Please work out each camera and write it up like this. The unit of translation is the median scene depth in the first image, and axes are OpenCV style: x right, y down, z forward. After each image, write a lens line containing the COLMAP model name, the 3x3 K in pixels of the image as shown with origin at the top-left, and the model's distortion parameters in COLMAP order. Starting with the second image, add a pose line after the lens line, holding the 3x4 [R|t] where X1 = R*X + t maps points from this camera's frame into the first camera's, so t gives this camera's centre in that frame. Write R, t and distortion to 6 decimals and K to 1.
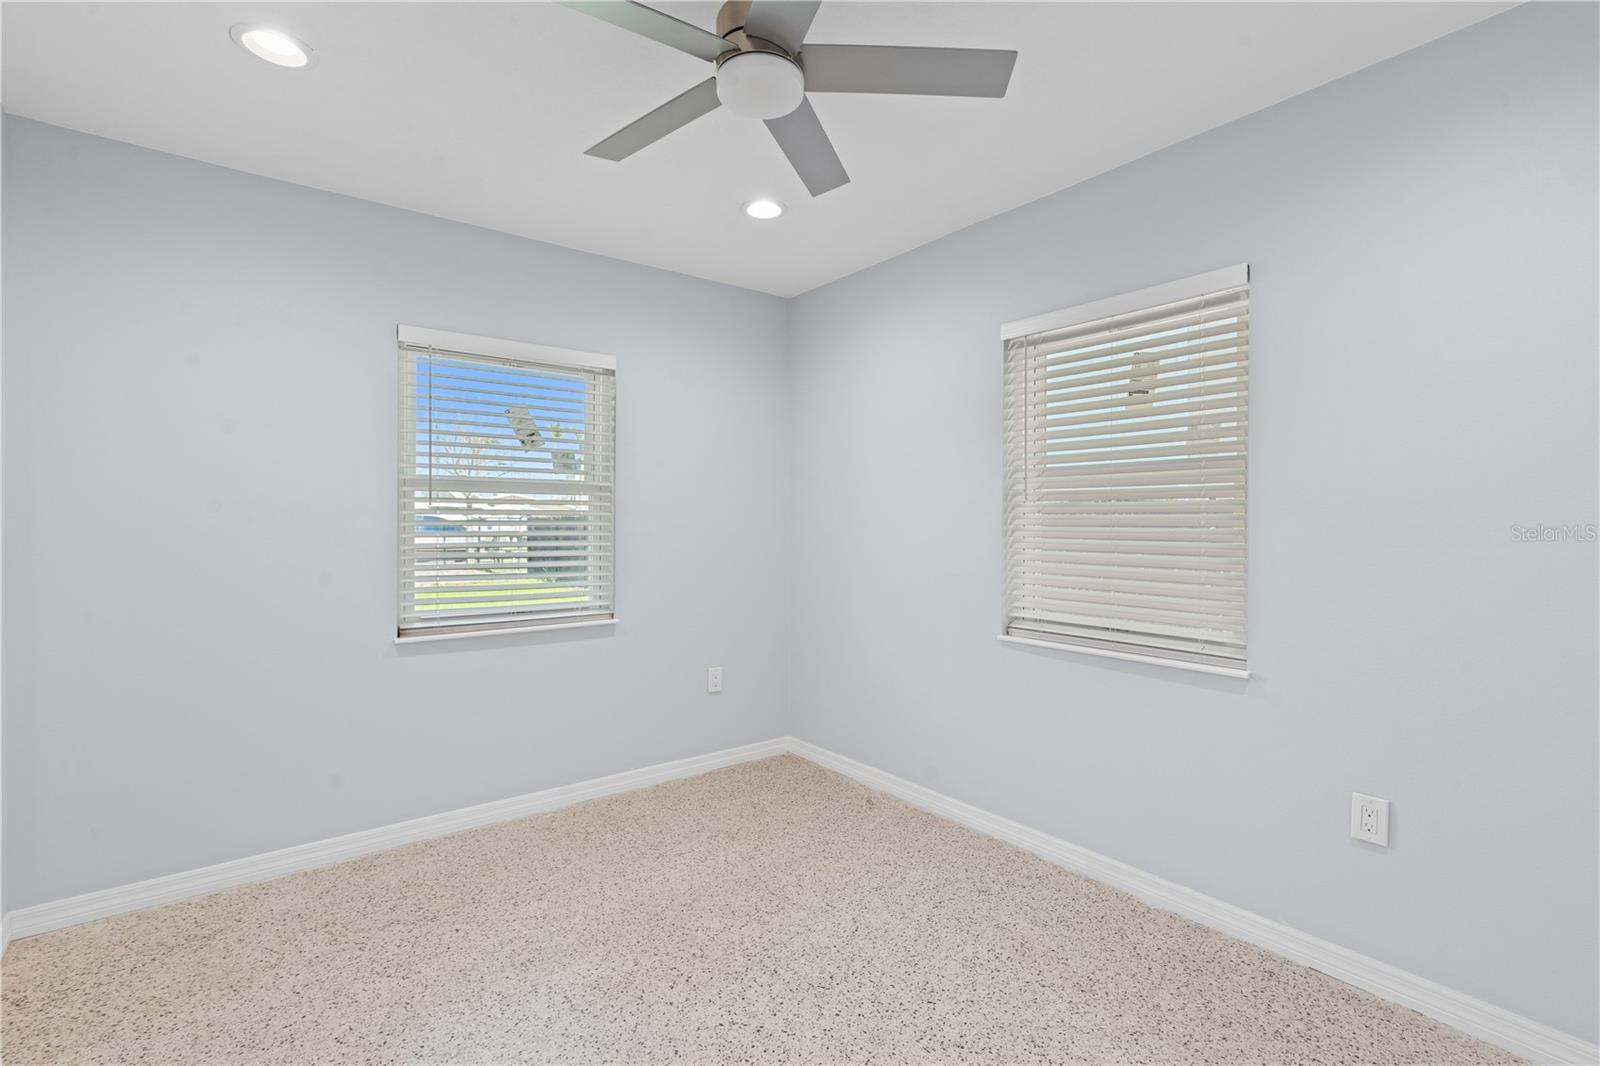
lens RADIAL K [[721.0, 0, 807.6], [0, 721.0, 528.3], [0, 0, 1]] dist [-0.006544, 0.001515]
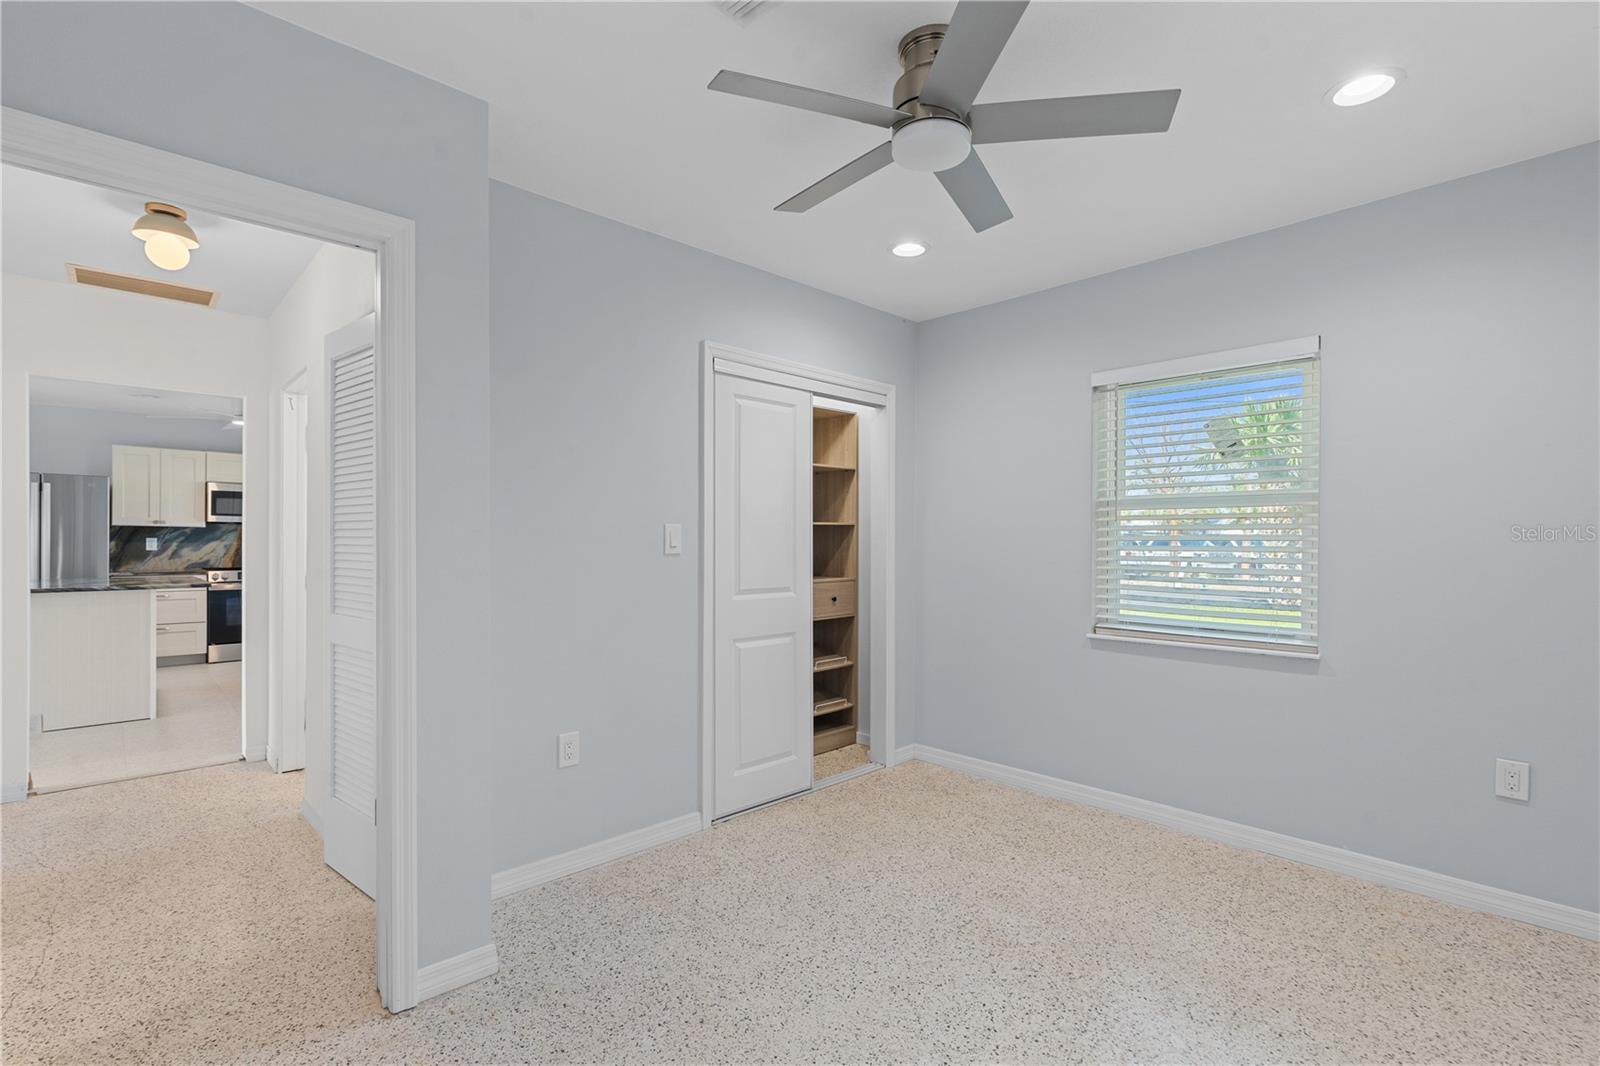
lens RADIAL K [[721.0, 0, 798.2], [0, 721.0, 531.0], [0, 0, 1]] dist [-0.006544, 0.001515]
pose [[0.096509, -0.011219, -0.995269, 0.597311], [-0.003507, 0.999926, -0.011612, -0.003737], [0.995326, 0.004611, 0.096463, 0.394206]]
